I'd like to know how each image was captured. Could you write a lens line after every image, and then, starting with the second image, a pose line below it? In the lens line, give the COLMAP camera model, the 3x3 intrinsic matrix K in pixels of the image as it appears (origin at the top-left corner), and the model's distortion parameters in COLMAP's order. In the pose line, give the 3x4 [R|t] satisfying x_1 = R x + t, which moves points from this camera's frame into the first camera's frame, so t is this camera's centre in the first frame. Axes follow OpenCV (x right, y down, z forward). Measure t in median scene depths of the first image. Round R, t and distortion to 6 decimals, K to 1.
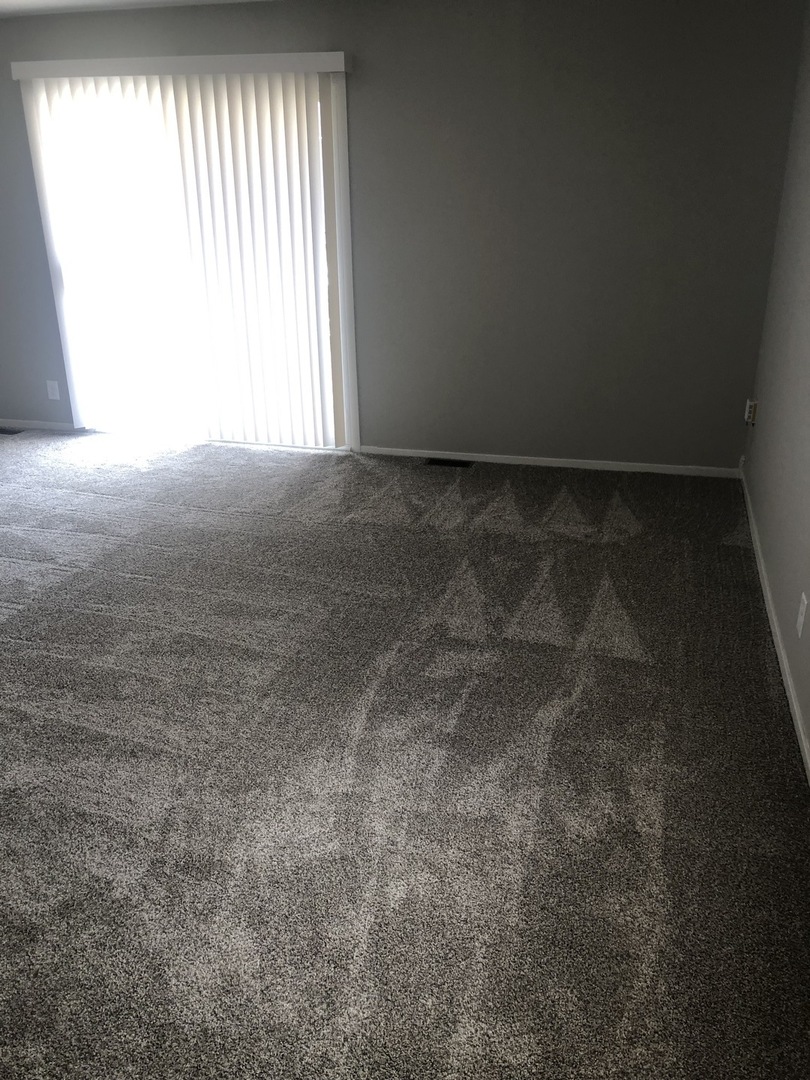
lens RADIAL K [[891.5, 0, 424.8], [0, 891.5, 534.3], [0, 0, 1]] dist [0.025840, -0.028177]
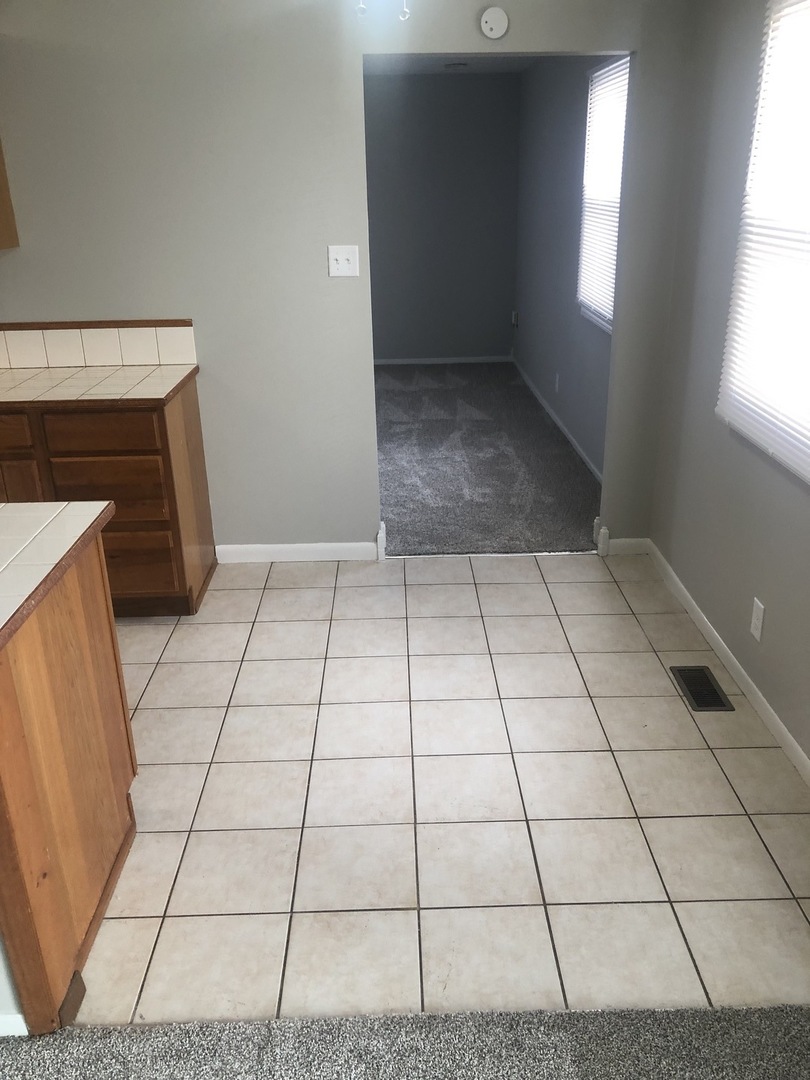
lens RADIAL K [[891.5, 0, 408.2], [0, 891.5, 539.4], [0, 0, 1]] dist [0.025840, -0.028177]
pose [[0.961673, -0.114568, 0.249119, -0.508331], [0.115157, 0.993272, 0.012257, 0.386389], [-0.248847, 0.016900, 0.968395, -1.008021]]
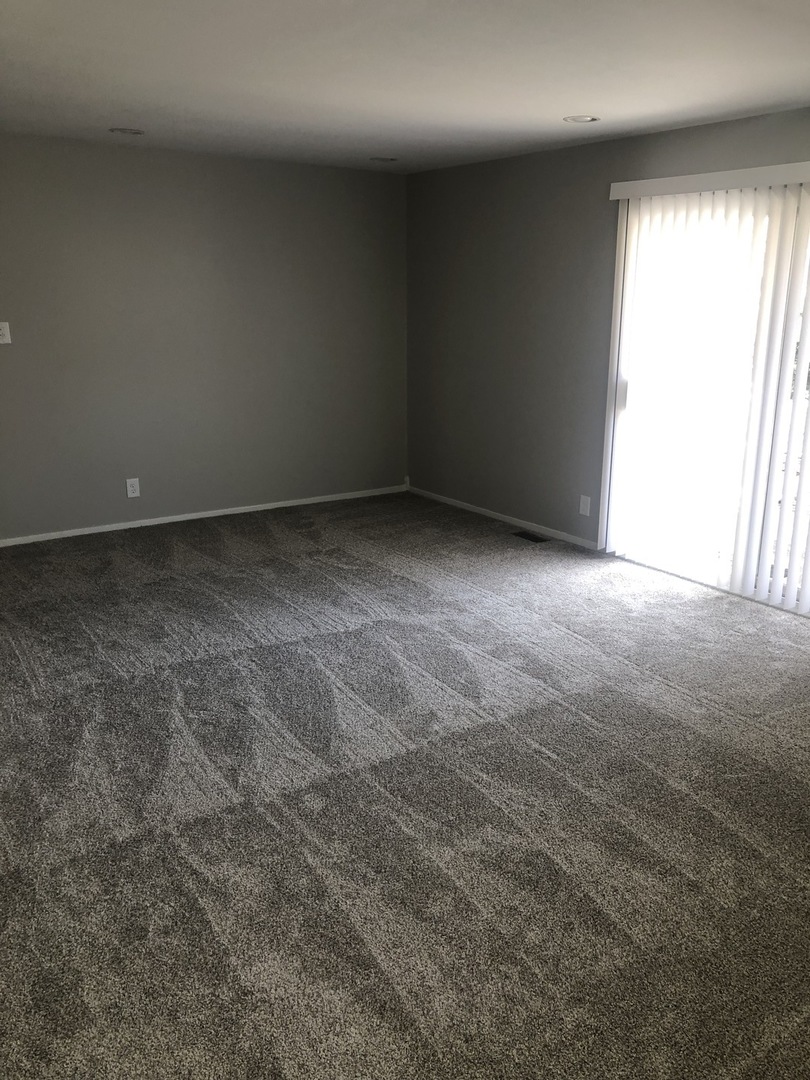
lens RADIAL K [[891.5, 0, 427.5], [0, 891.5, 520.0], [0, 0, 1]] dist [0.025840, -0.028177]
pose [[0.765519, 0.174122, -0.619405, 0.099009], [-0.247576, 0.968279, -0.033782, -0.129227], [0.593875, 0.179211, 0.784345, 0.266879]]
